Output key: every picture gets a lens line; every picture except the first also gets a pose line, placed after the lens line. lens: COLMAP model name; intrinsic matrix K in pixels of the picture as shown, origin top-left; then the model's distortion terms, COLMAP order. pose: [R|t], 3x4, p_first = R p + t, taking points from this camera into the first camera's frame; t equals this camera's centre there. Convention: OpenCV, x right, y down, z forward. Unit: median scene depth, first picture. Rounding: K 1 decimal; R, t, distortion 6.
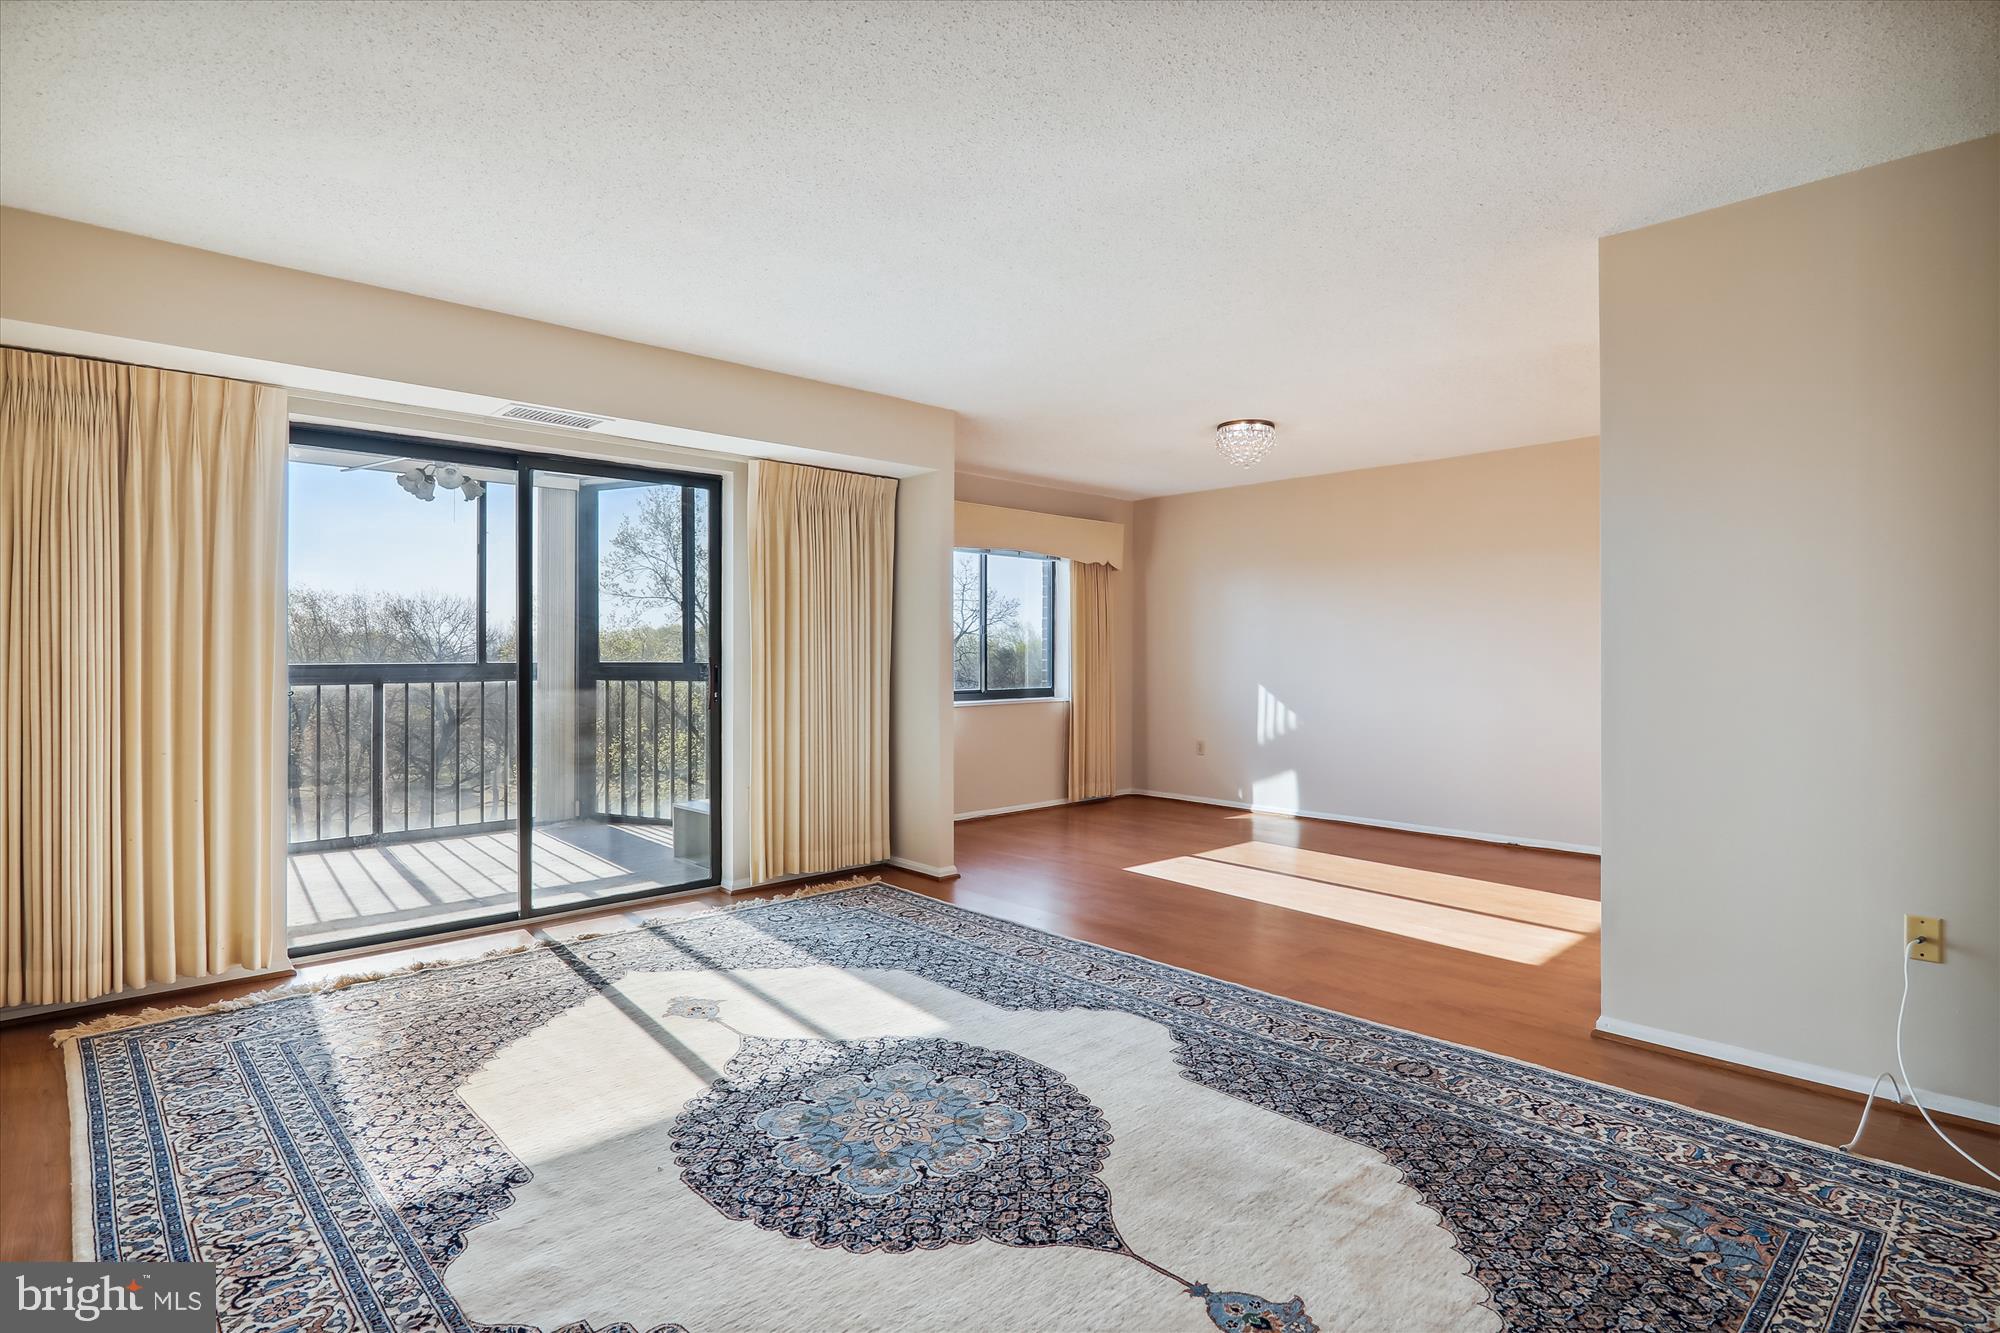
lens RADIAL K [[994.3, 0, 1001.4], [0, 994.3, 659.8], [0, 0, 1]] dist [-0.010480, -0.000154]
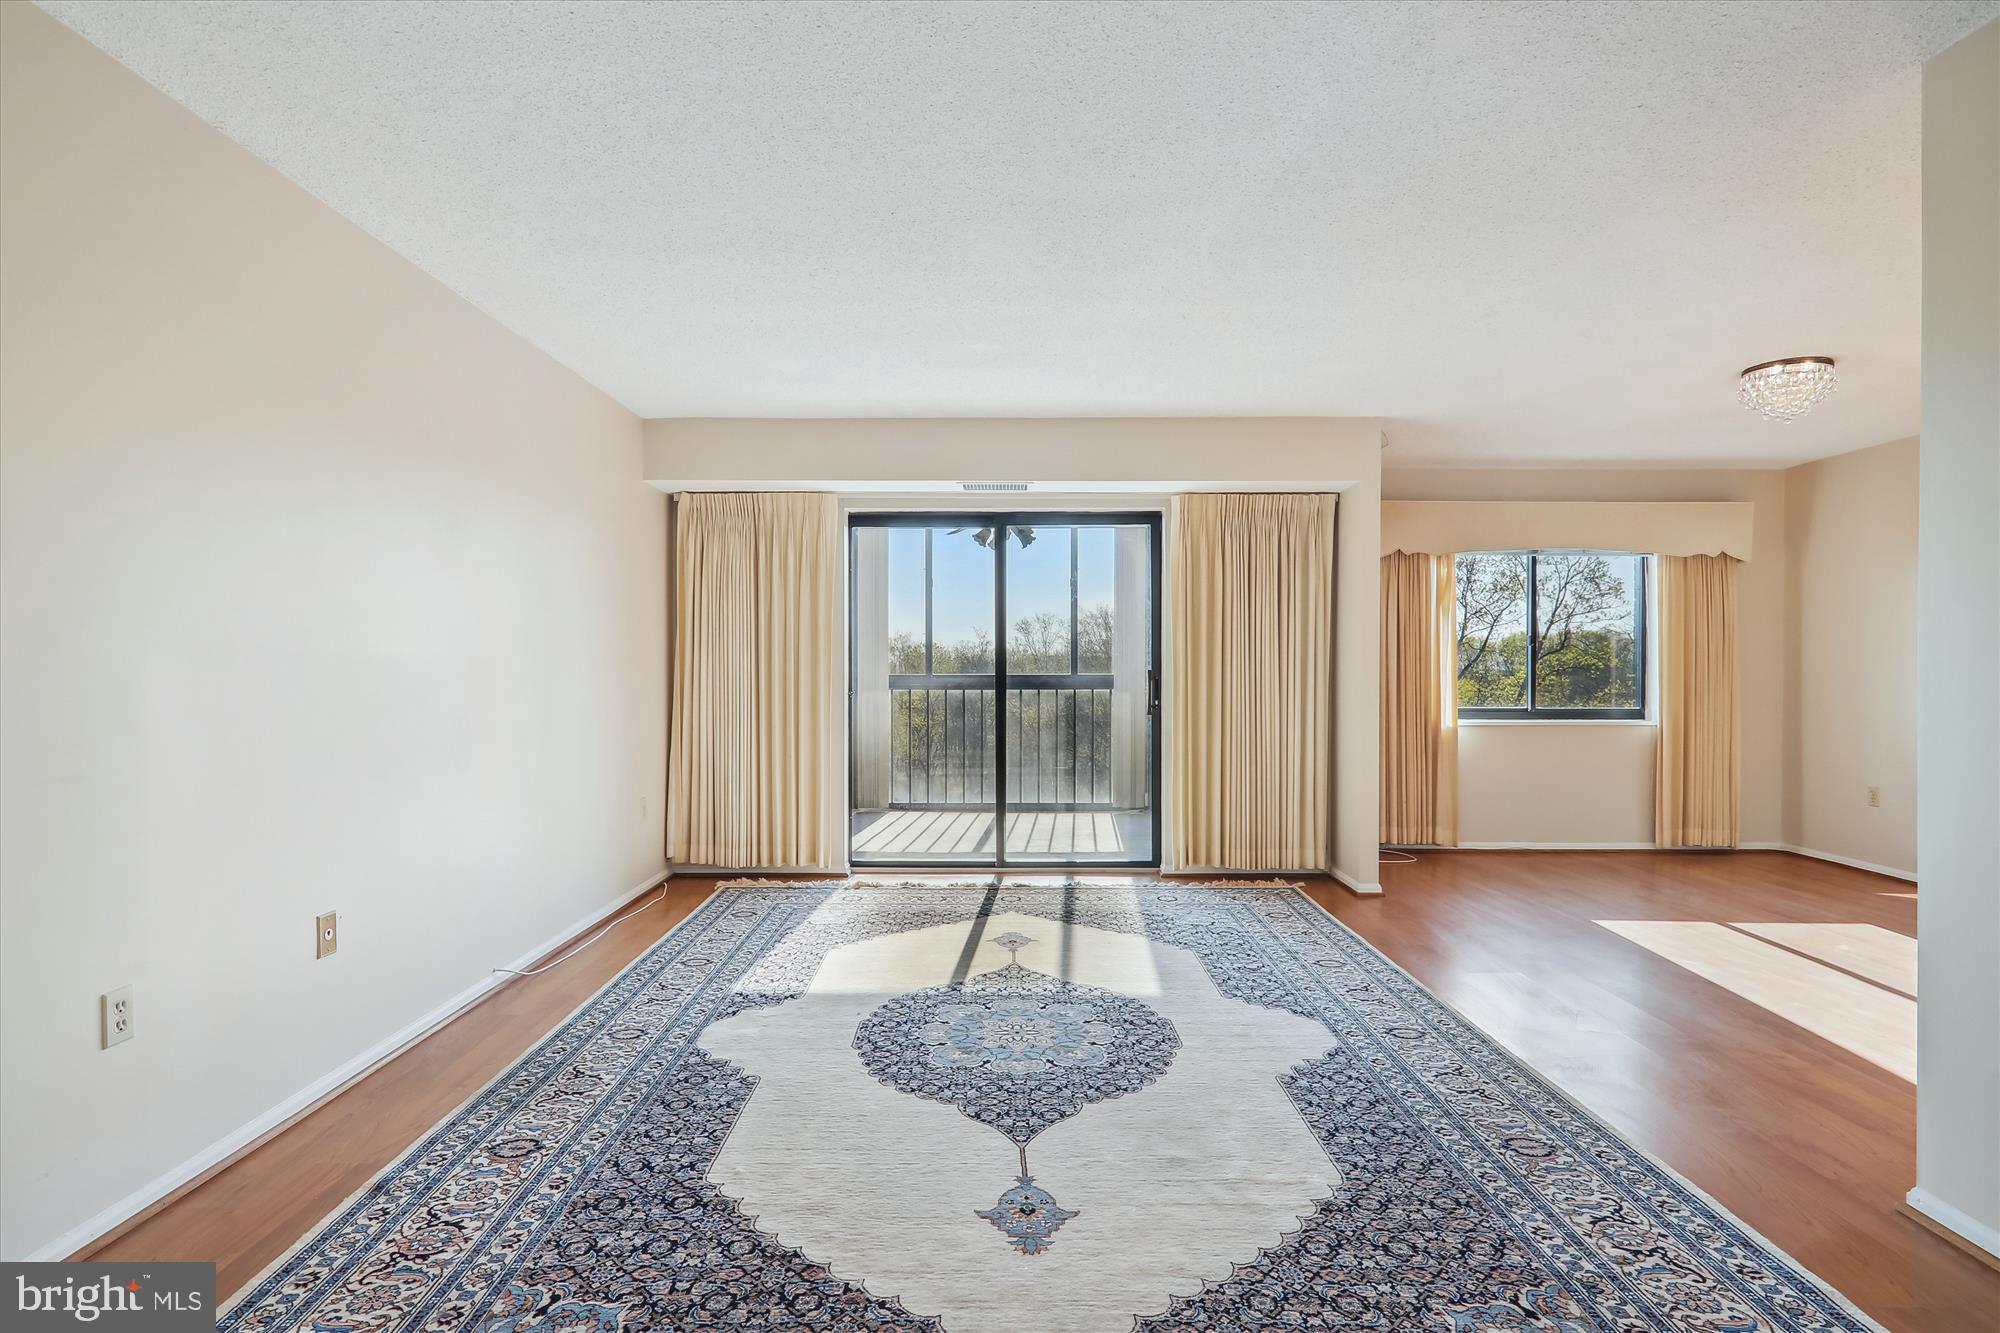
lens RADIAL K [[1000.6, 0, 1000.7], [0, 1000.6, 726.0], [0, 0, 1]] dist [0.001497, 0.000305]
pose [[0.726663, 0.041396, -0.685746, 0.552502], [-0.004972, 0.998474, 0.055004, -0.002824], [0.686976, -0.036560, 0.725760, 0.043691]]
